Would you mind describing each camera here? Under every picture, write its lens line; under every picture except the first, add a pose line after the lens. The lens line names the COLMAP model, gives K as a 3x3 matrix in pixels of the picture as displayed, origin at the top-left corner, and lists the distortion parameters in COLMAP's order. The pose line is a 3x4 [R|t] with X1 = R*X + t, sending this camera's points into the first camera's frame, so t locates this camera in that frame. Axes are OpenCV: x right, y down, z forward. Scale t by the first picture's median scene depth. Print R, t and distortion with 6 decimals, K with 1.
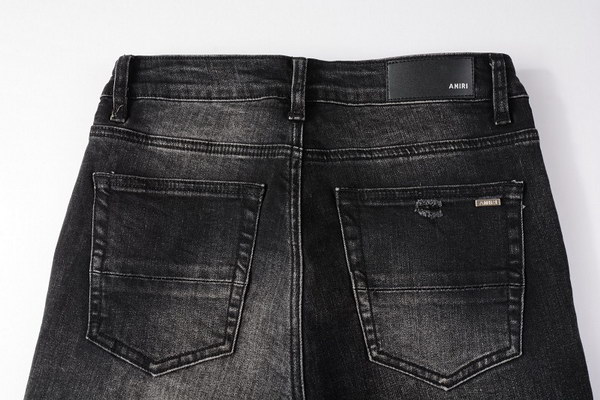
lens RADIAL K [[559.4, 0, 300.6], [0, 559.4, 200.0], [0, 0, 1]] dist [-0.017732, 0.000000]
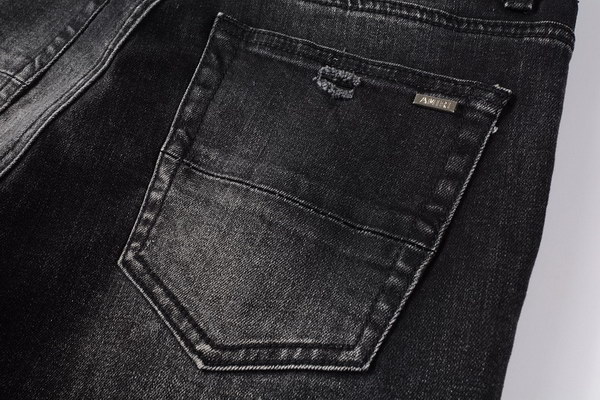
lens RADIAL K [[559.4, 0, 299.4], [0, 559.4, 199.9], [0, 0, 1]] dist [-0.017732, 0.000000]
pose [[0.889258, 0.371493, -0.266858, 0.403077], [-0.422462, 0.890707, -0.167828, 0.242951], [0.175345, 0.261980, 0.949010, 0.477908]]
